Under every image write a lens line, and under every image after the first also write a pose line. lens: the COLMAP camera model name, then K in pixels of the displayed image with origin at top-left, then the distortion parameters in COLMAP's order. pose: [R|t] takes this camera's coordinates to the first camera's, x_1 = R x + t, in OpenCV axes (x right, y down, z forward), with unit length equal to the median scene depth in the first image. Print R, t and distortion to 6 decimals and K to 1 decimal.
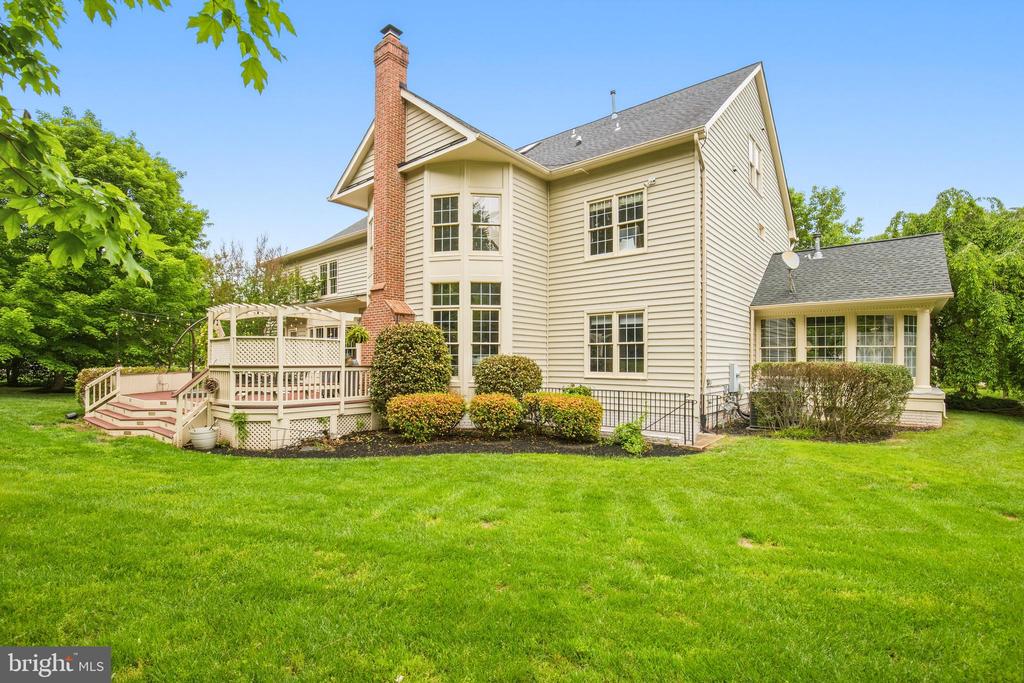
lens RADIAL K [[475.0, 0, 507.6], [0, 475.0, 363.3], [0, 0, 1]] dist [-0.008458, -0.000707]
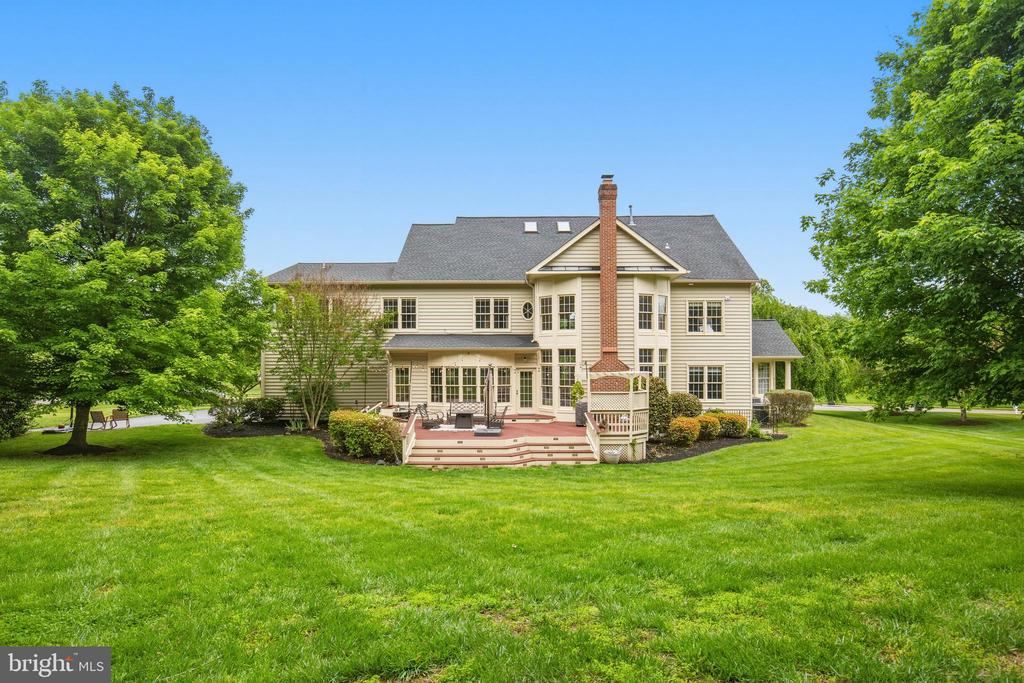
lens RADIAL K [[567.6, 0, 512.4], [0, 567.6, 343.8], [0, 0, 1]] dist [0.022624, -0.000312]
pose [[0.764712, 0.006867, 0.644336, -1.717302], [0.004777, 0.999855, -0.016326, -0.157701], [-0.644355, 0.015563, 0.764569, -0.179139]]
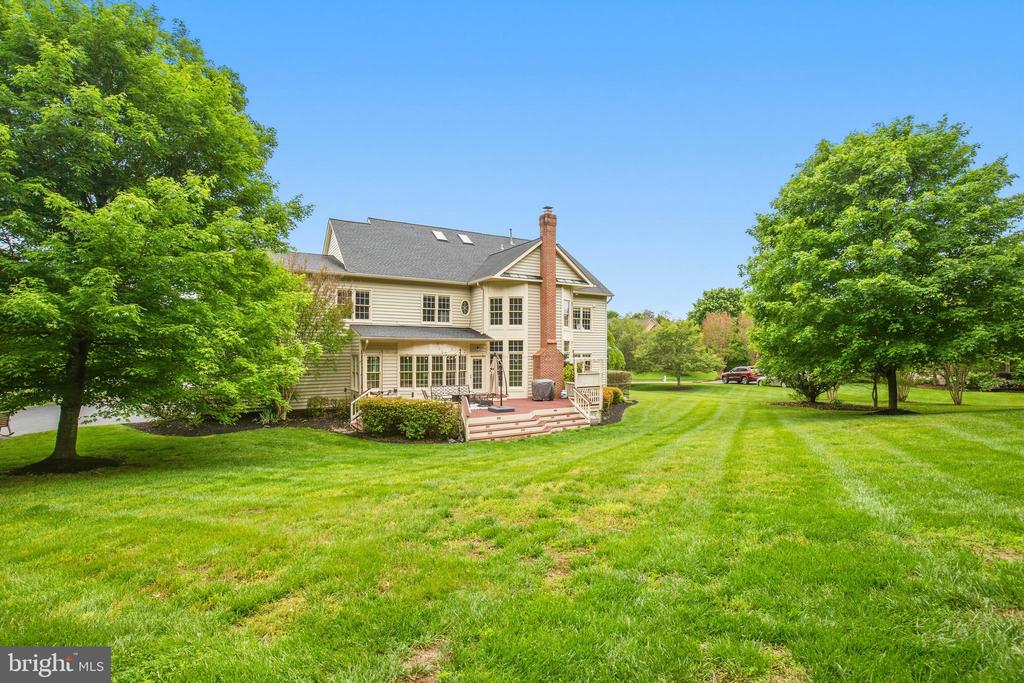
lens RADIAL K [[475.0, 0, 509.8], [0, 475.0, 342.8], [0, 0, 1]] dist [-0.008458, -0.000707]
pose [[0.323425, 0.003480, 0.946247, -2.248067], [-0.005226, 0.999985, -0.001892, -0.157110], [-0.946239, -0.004333, 0.323439, 0.548758]]
